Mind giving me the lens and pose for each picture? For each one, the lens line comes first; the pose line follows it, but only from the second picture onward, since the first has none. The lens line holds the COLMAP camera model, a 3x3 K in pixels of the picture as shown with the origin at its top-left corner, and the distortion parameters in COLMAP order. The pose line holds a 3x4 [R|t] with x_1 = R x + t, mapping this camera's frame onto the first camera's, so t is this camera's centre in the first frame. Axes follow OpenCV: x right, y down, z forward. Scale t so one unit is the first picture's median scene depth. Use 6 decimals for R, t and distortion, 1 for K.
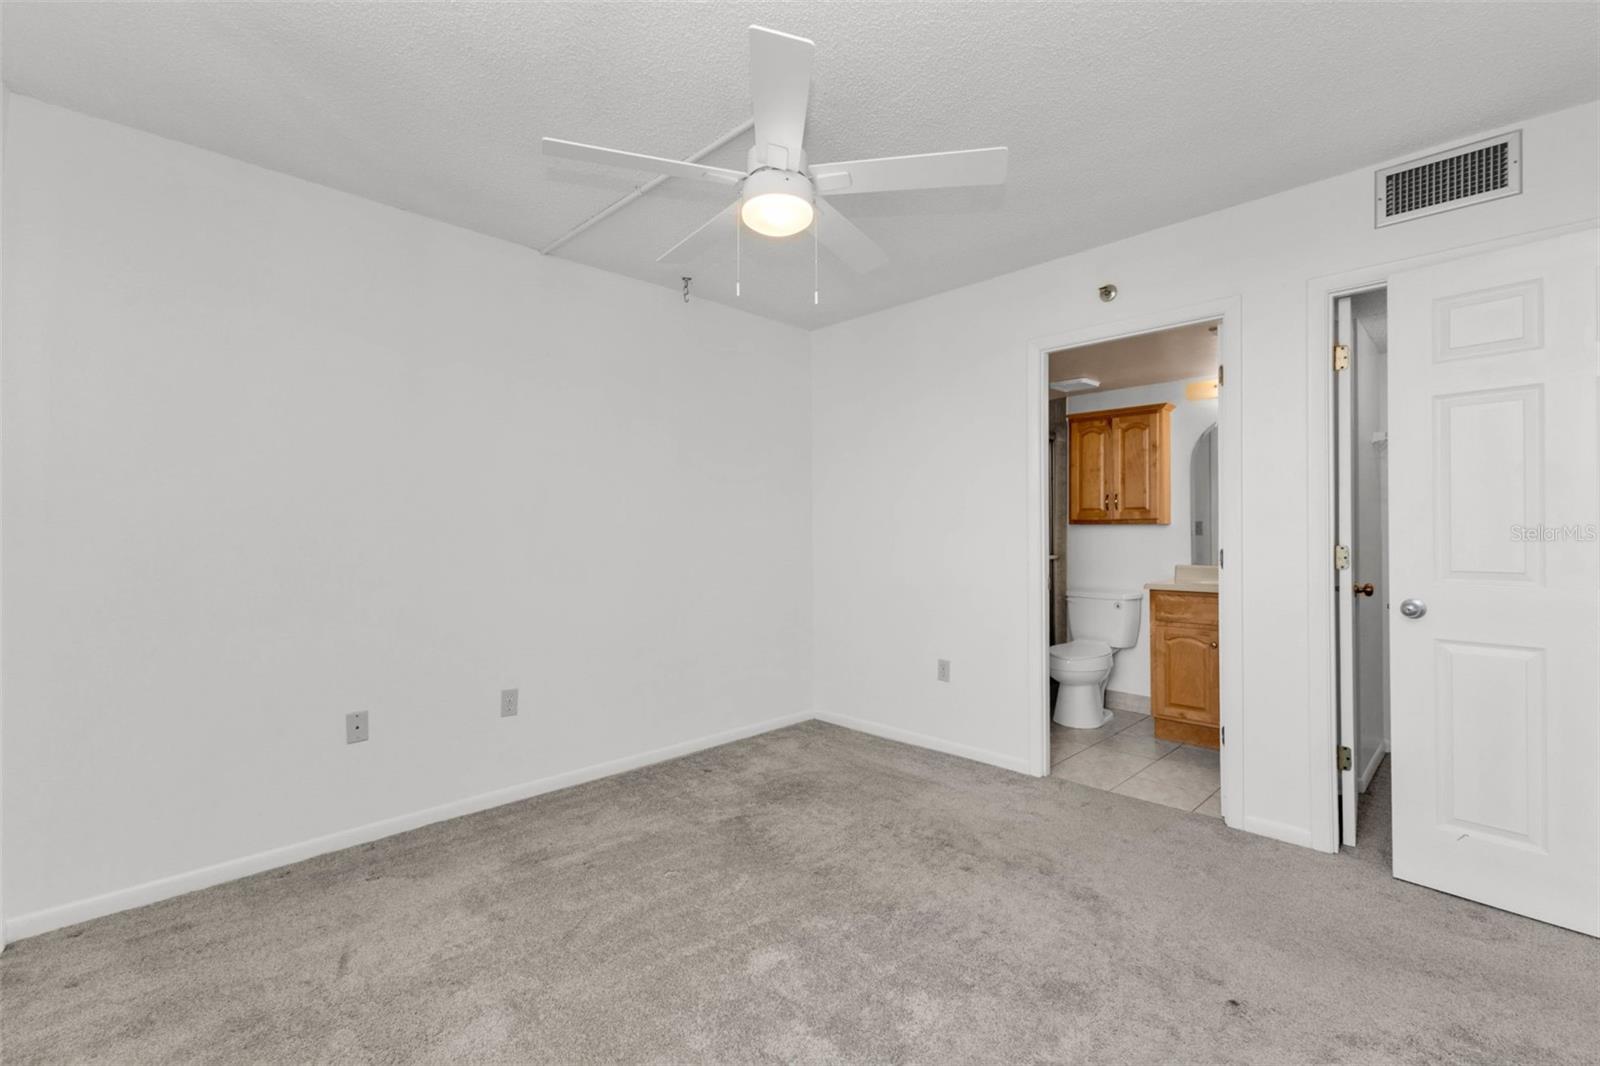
lens RADIAL K [[691.5, 0, 801.3], [0, 691.5, 531.0], [0, 0, 1]] dist [0.005095, -0.000041]
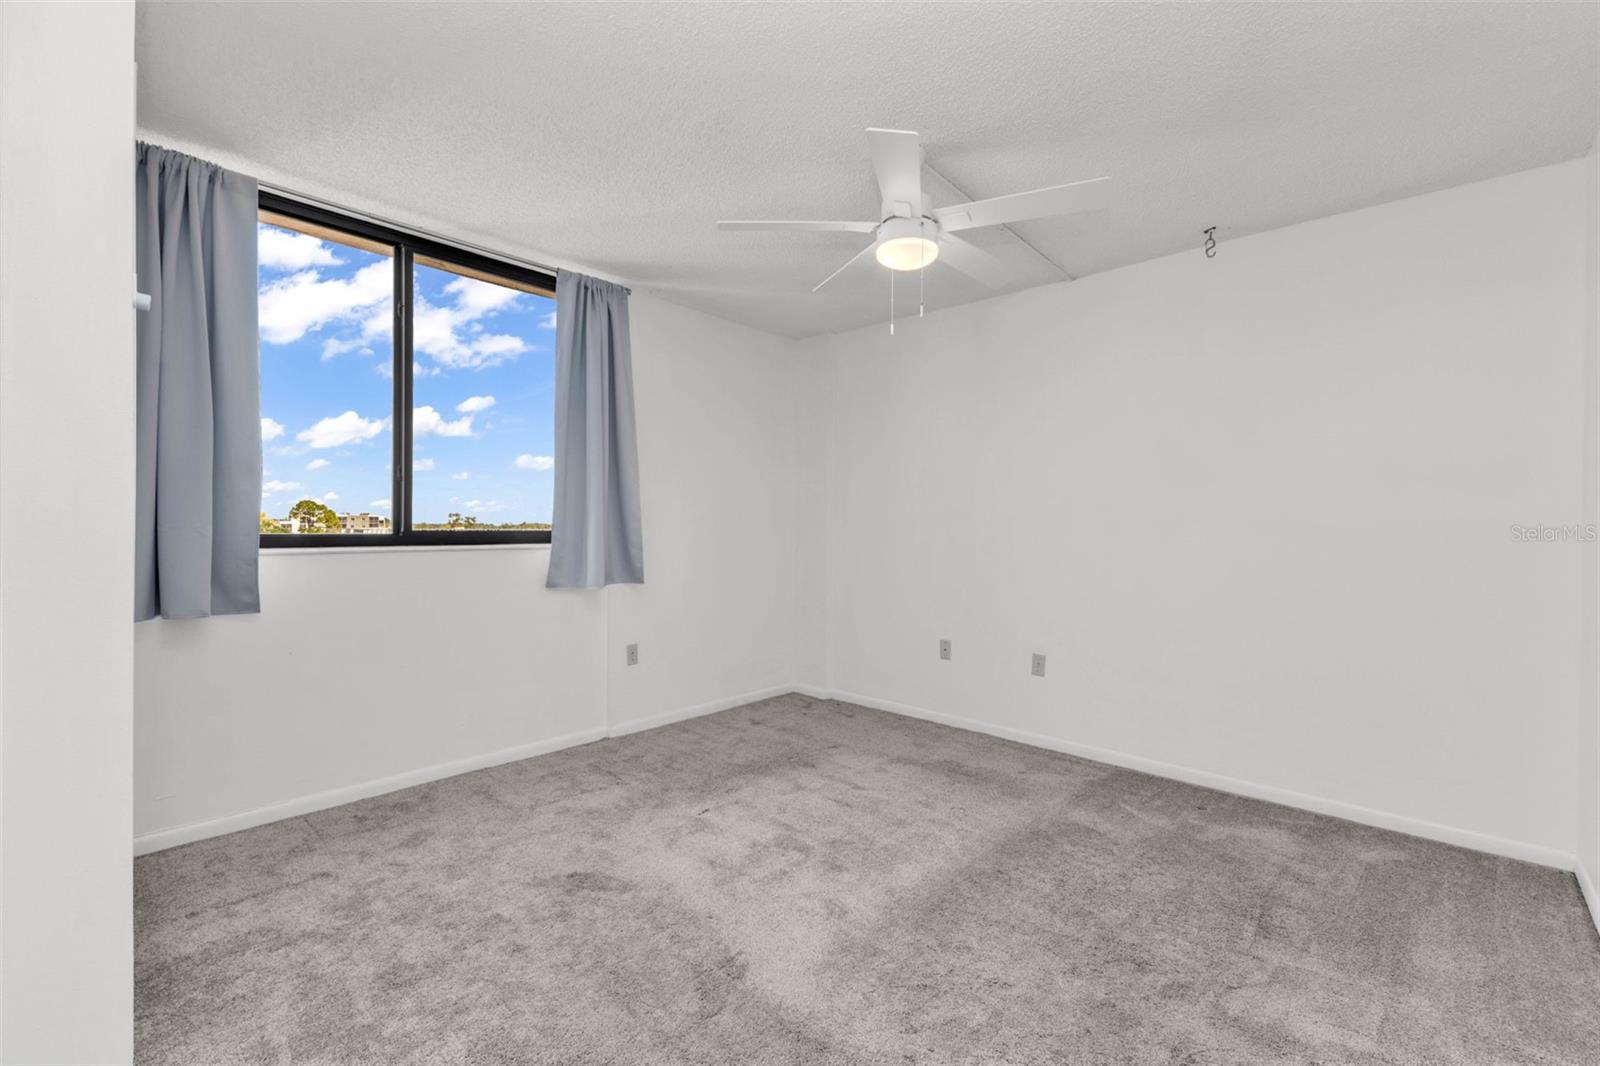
lens RADIAL K [[694.4, 0, 799.6], [0, 694.4, 539.1], [0, 0, 1]] dist [0.001814, 0.000083]
pose [[0.027416, 0.023740, -0.999342, 0.807928], [-0.007023, 0.999698, 0.023556, -0.000360], [0.999599, 0.006373, 0.027574, 0.558807]]
